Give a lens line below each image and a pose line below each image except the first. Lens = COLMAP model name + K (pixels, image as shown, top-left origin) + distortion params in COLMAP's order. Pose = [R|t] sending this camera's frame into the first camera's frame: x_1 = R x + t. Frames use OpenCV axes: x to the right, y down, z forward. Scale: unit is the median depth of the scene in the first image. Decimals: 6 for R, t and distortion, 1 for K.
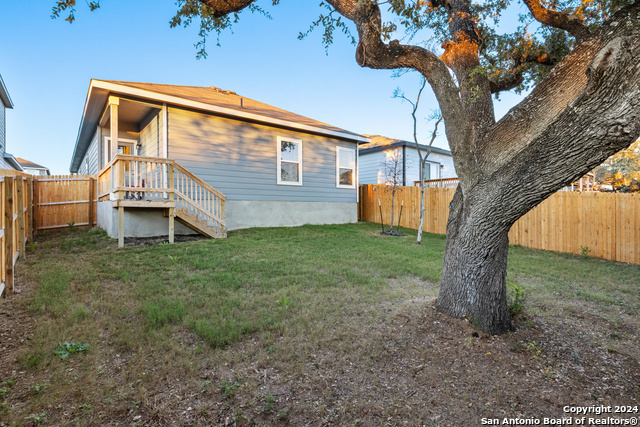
lens RADIAL K [[318.9, 0, 320.5], [0, 318.9, 209.4], [0, 0, 1]] dist [-0.010516, 0.000014]
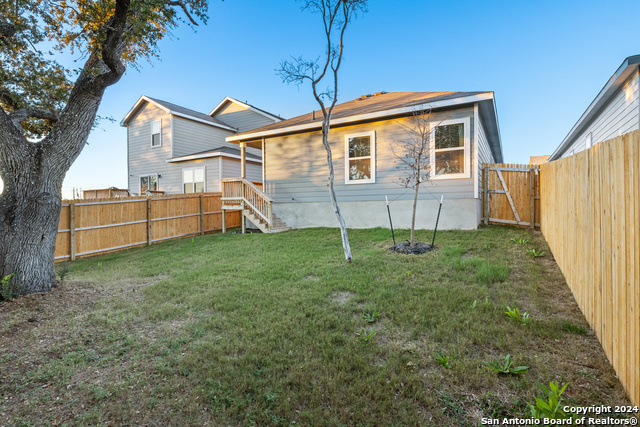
lens RADIAL K [[318.9, 0, 320.5], [0, 318.9, 209.4], [0, 0, 1]] dist [-0.010516, 0.000014]
pose [[0.341645, -0.000510, -0.939829, 0.791815], [0.011808, 0.999923, 0.003750, -0.006753], [0.939755, -0.012379, 0.341625, 0.615539]]
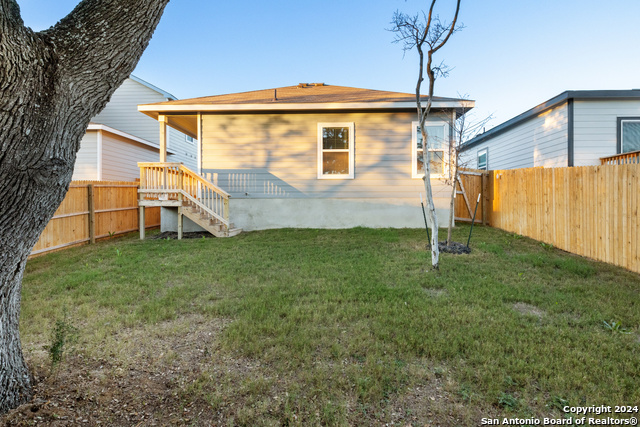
lens RADIAL K [[323.2, 0, 321.6], [0, 323.2, 208.1], [0, 0, 1]] dist [0.003247, 0.000520]
pose [[0.749214, 0.002841, -0.662321, 0.477099], [0.001892, 0.999978, 0.006430, -0.005379], [0.662325, -0.006070, 0.749192, 0.359135]]
